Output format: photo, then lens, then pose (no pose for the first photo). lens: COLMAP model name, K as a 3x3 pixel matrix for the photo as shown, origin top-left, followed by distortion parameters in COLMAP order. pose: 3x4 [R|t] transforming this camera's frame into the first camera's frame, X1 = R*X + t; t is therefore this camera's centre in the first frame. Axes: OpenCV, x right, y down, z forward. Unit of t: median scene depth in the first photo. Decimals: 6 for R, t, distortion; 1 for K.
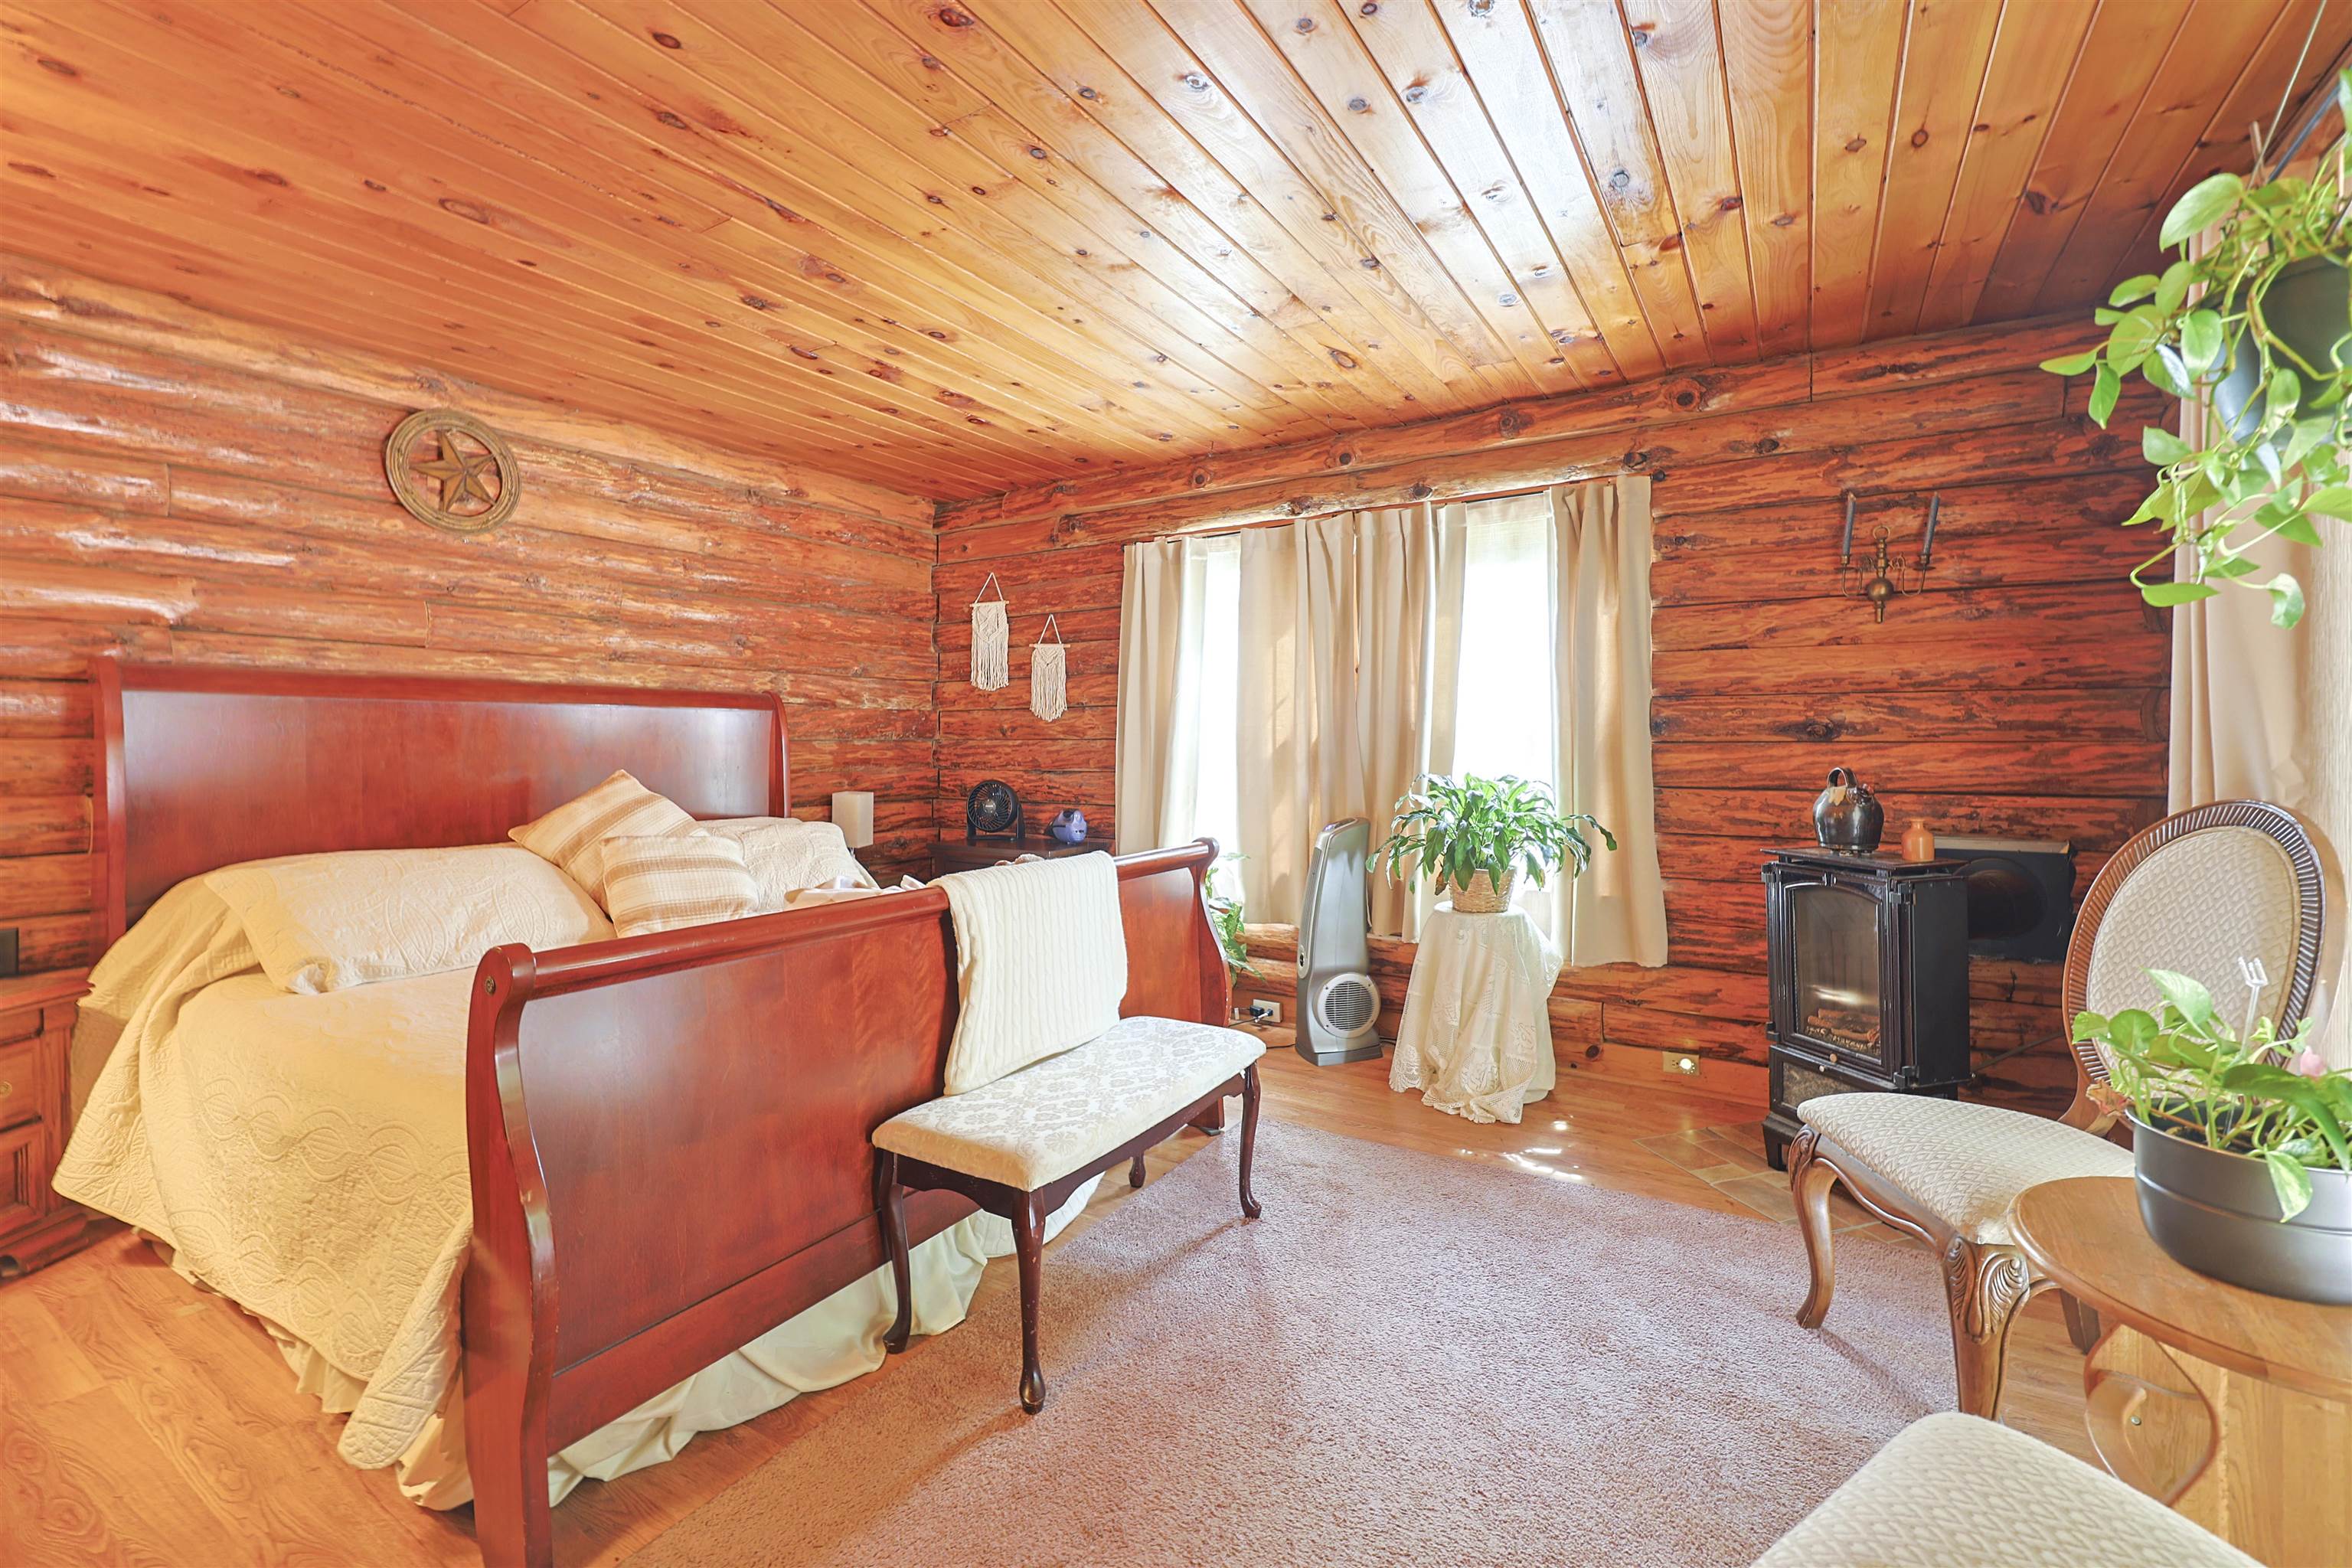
lens RADIAL K [[1025.3, 0, 1182.5], [0, 1025.3, 754.4], [0, 0, 1]] dist [-0.001674, -0.000074]
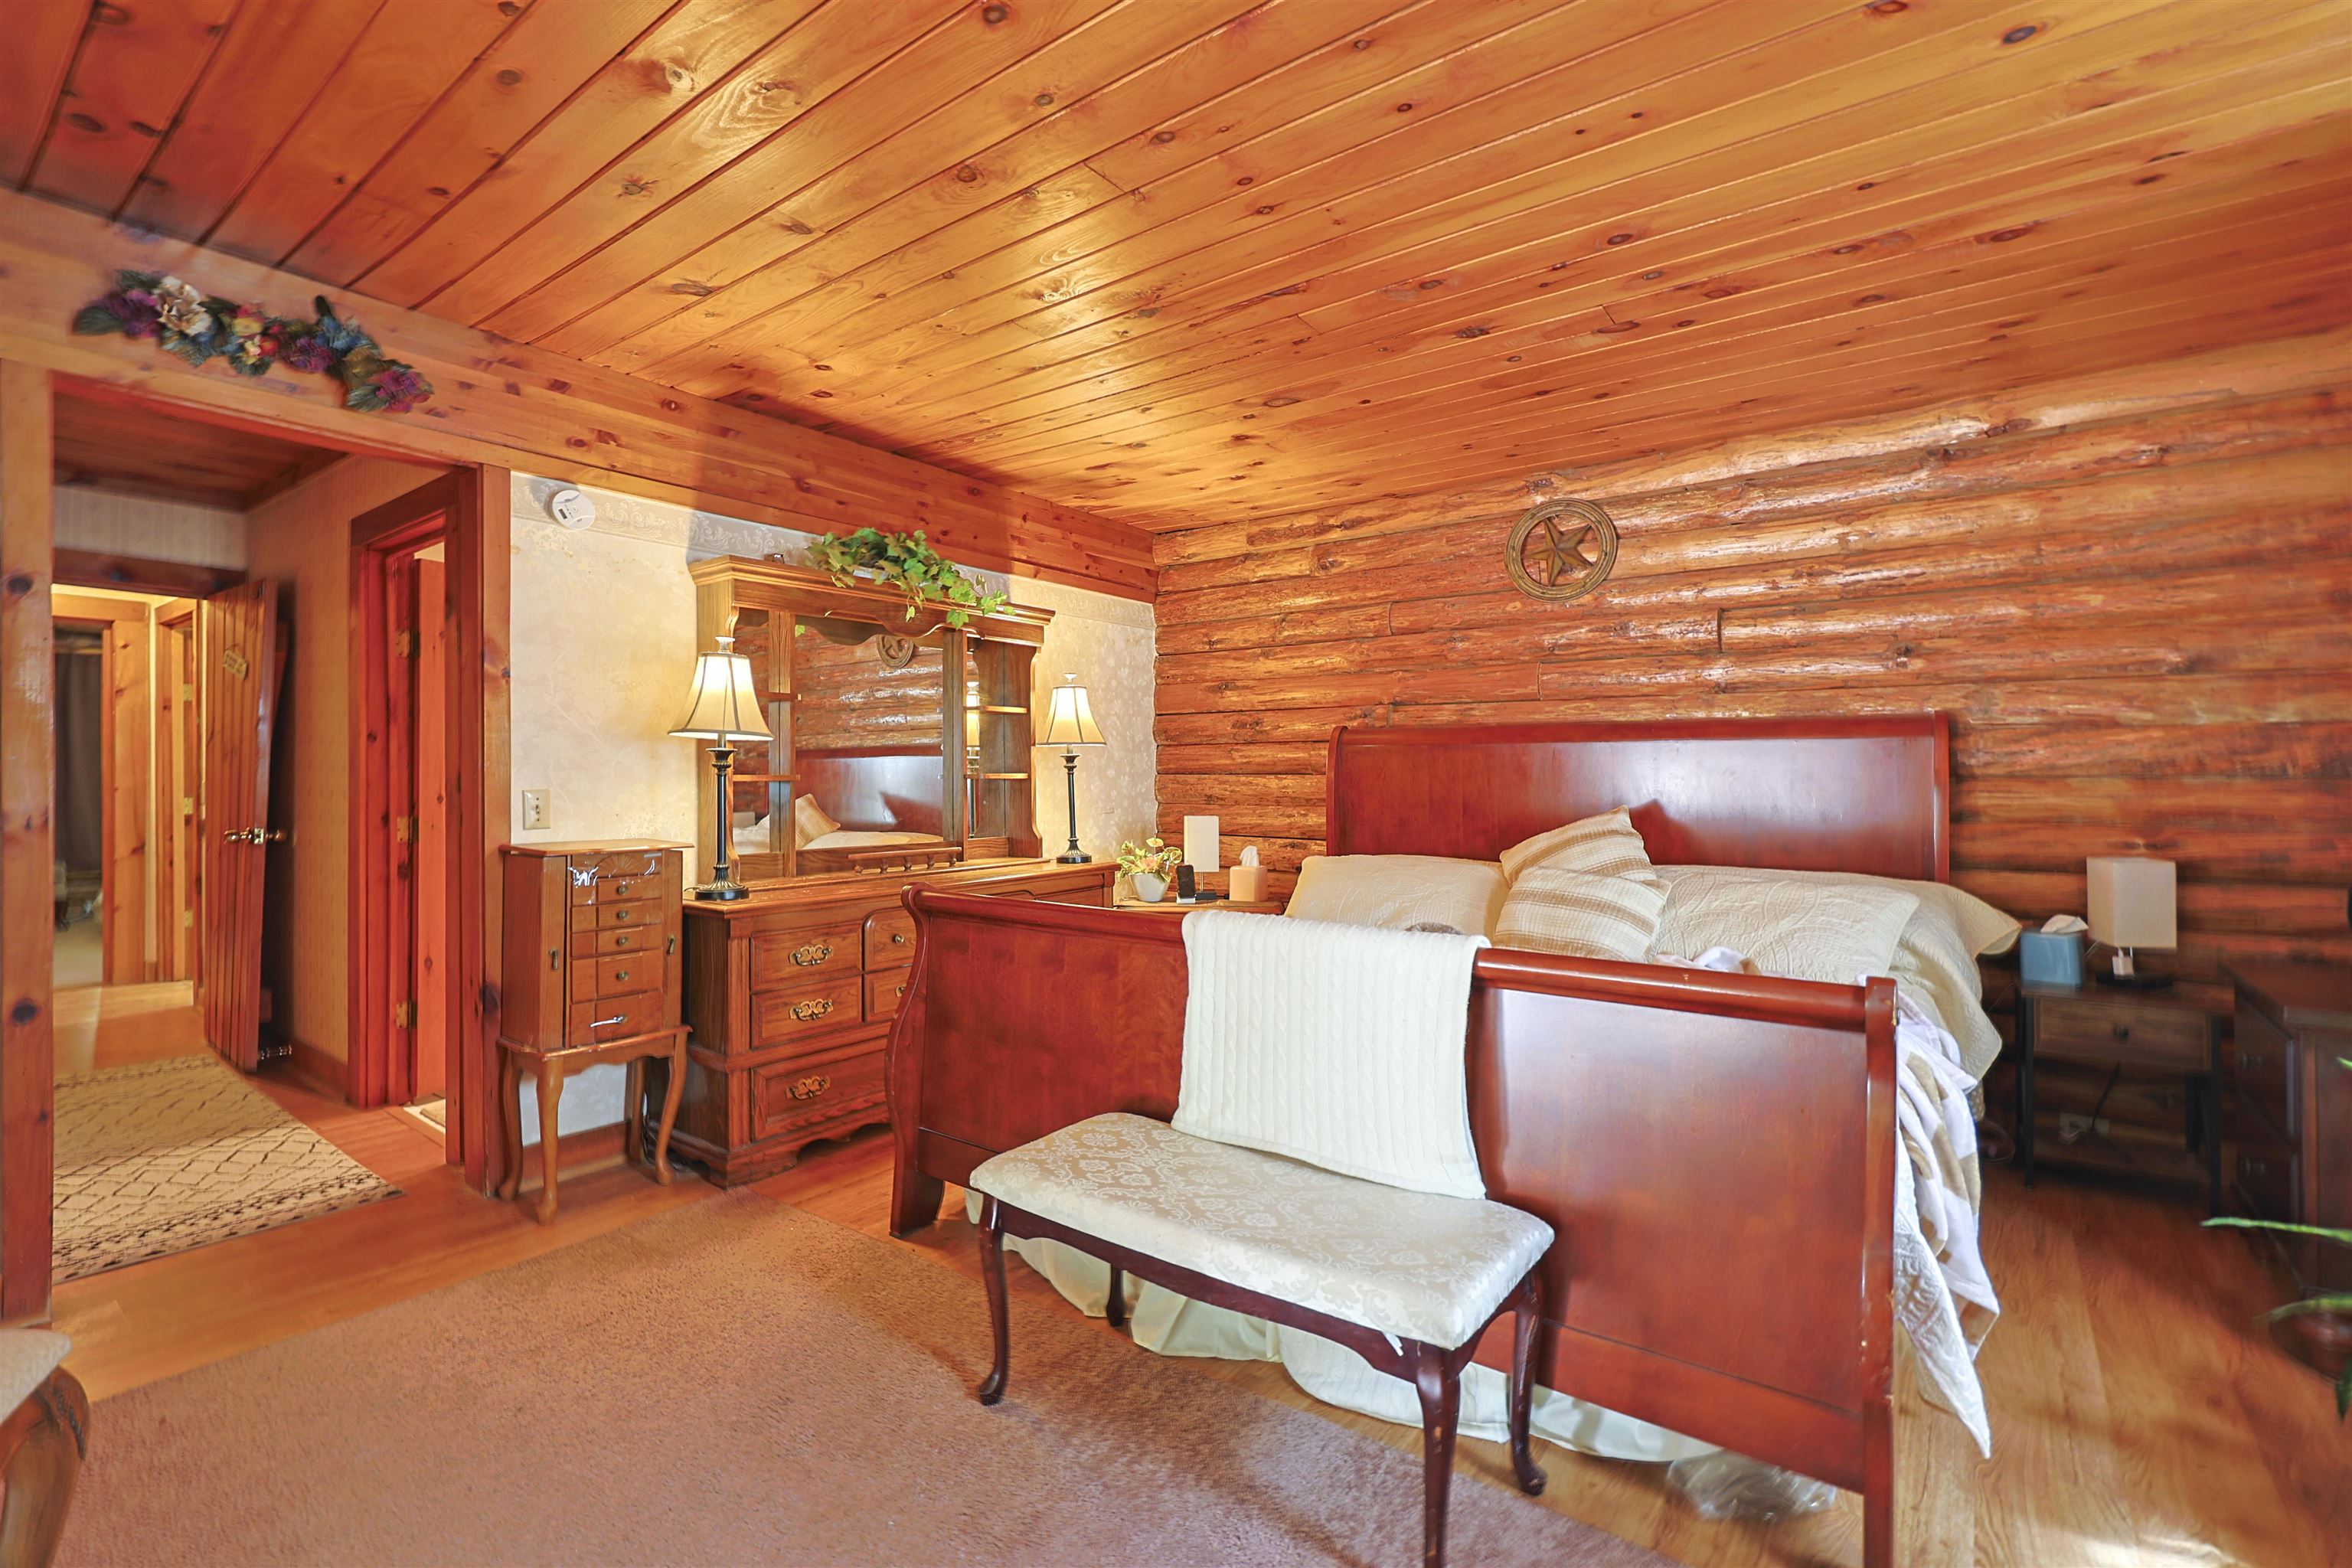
lens RADIAL K [[950.0, 0, 1176.0], [0, 950.0, 784.0], [0, 0, 1]] dist [-0.000057, -0.000069]
pose [[-0.053493, 0.008115, -0.998535, 0.412122], [-0.014061, 0.999862, 0.008879, -0.008097], [0.998469, 0.014515, -0.053371, 0.615191]]
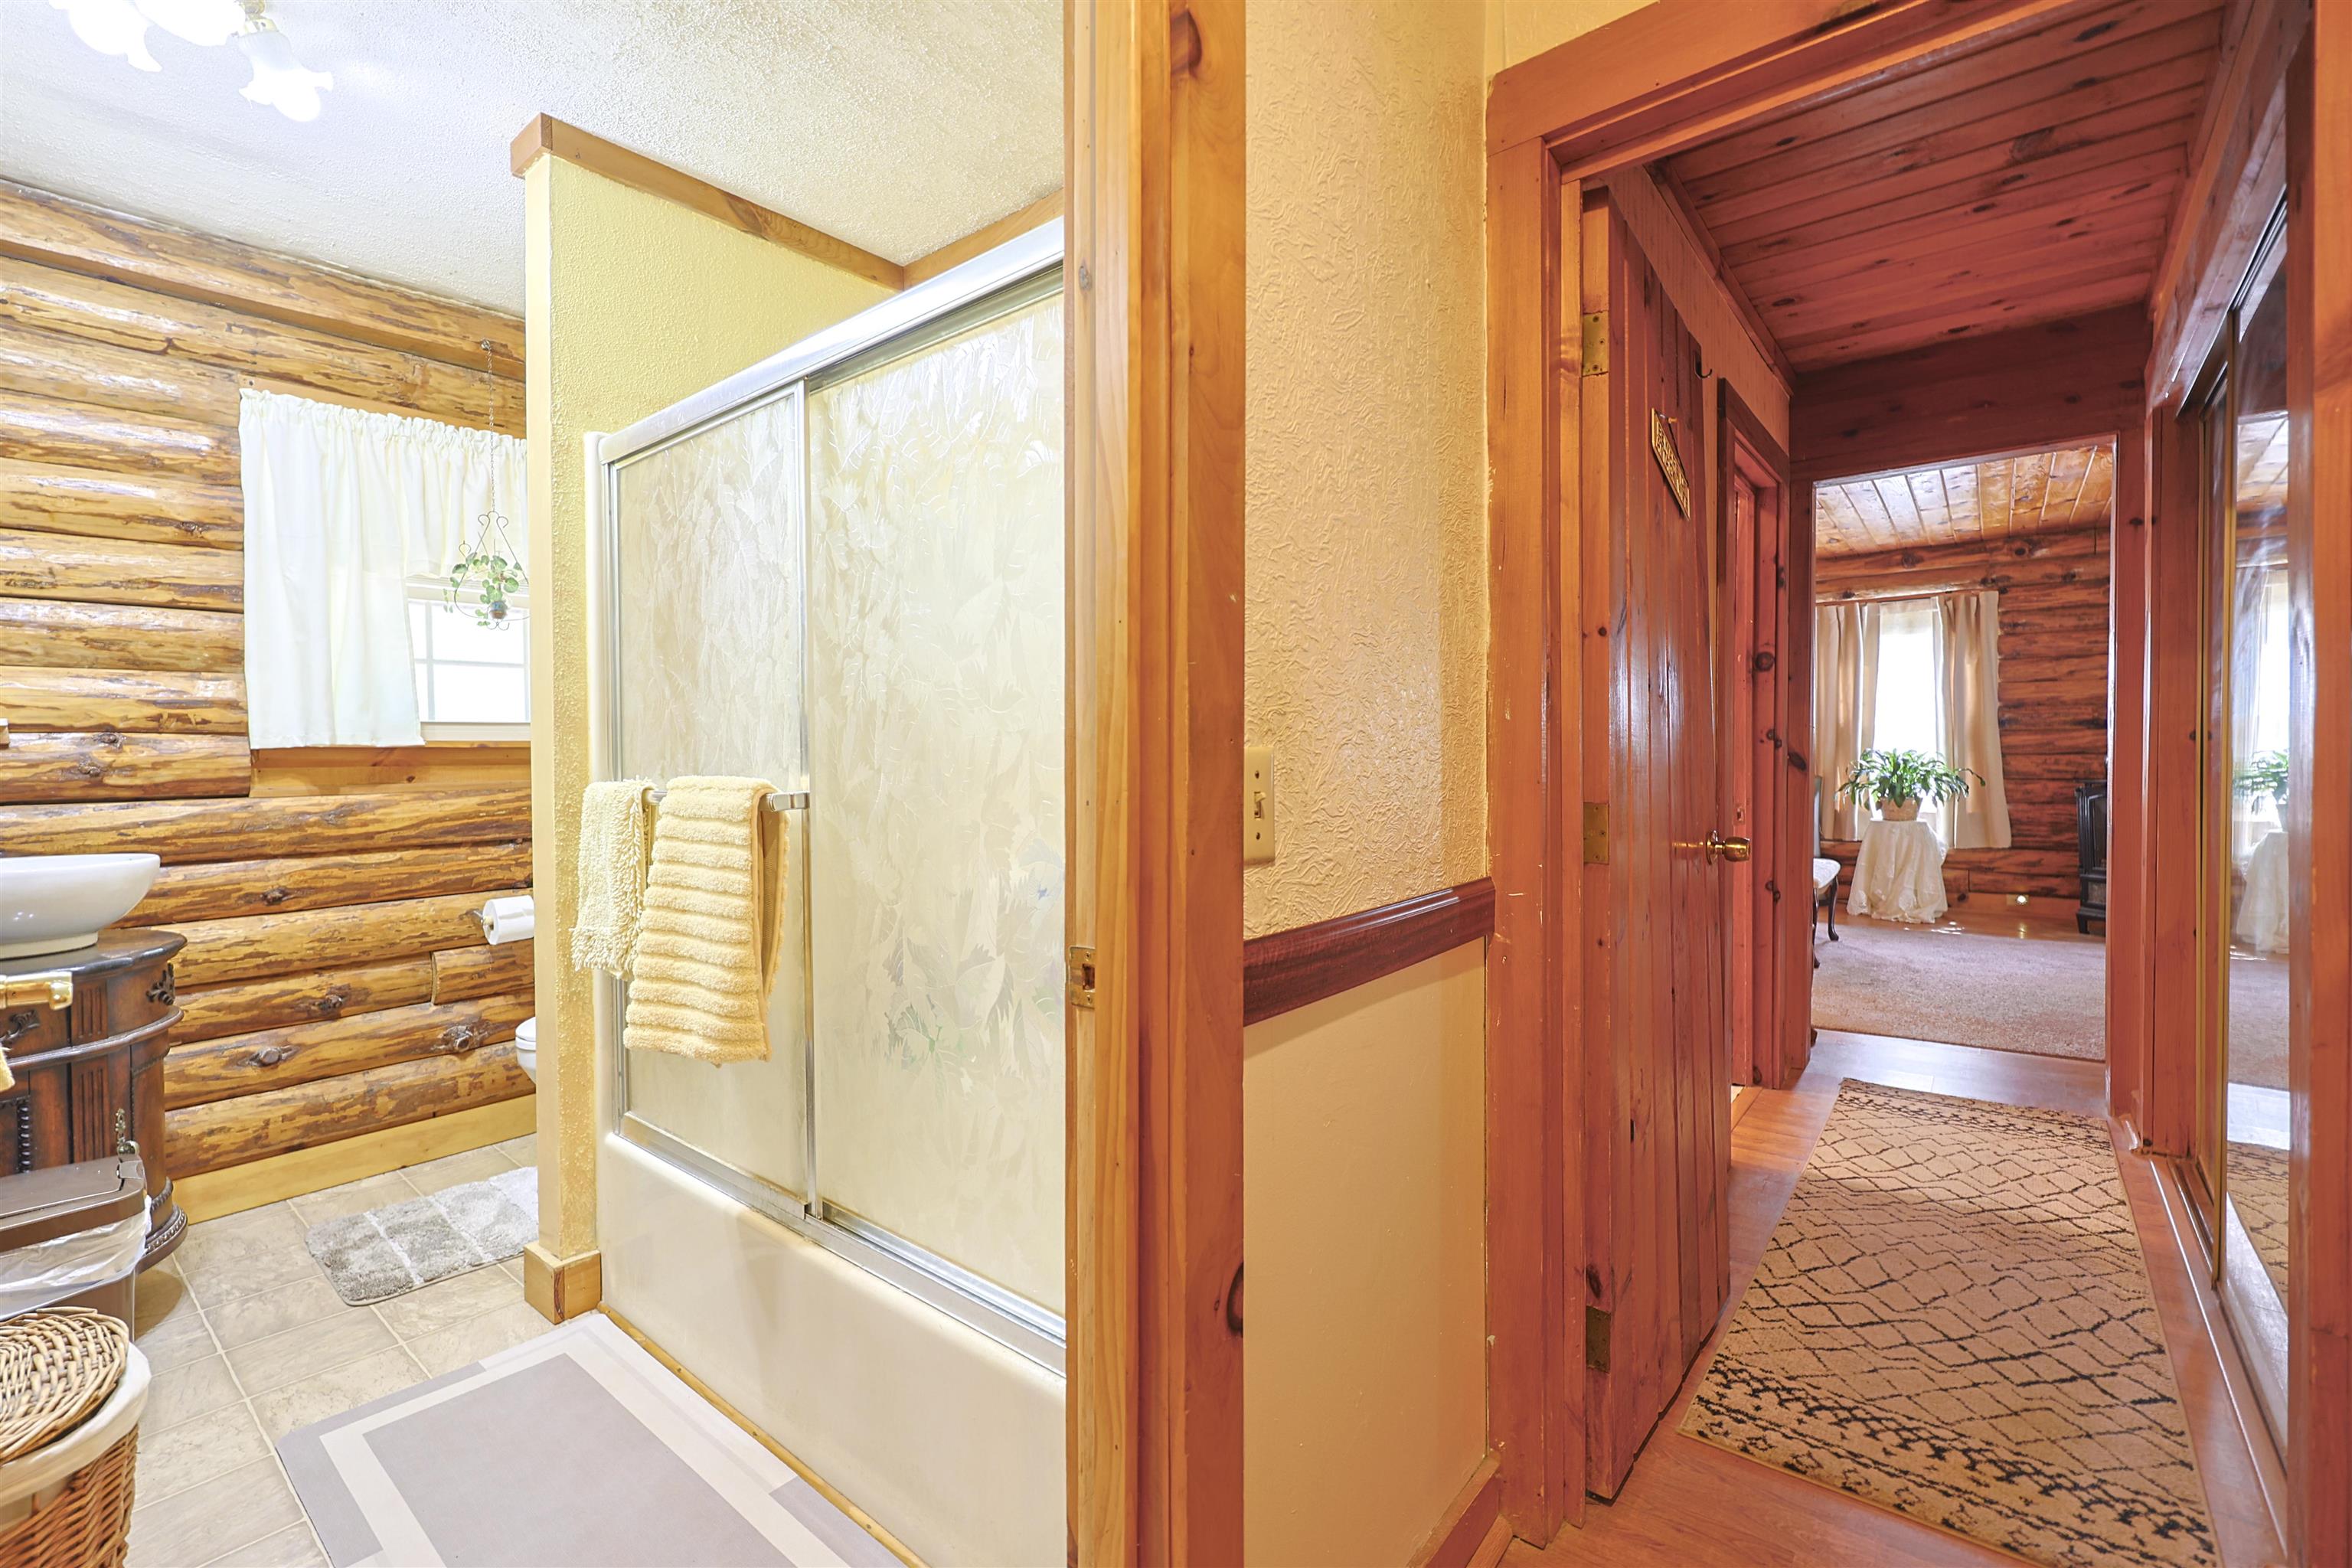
lens RADIAL K [[1024.5, 0, 1169.2], [0, 1024.5, 762.4], [0, 0, 1]] dist [0.001155, 0.000025]
pose [[0.991018, -0.010368, -0.133323, -0.823962], [0.011170, 0.999924, 0.005268, 0.019511], [0.133258, -0.006710, 0.991059, -1.101226]]
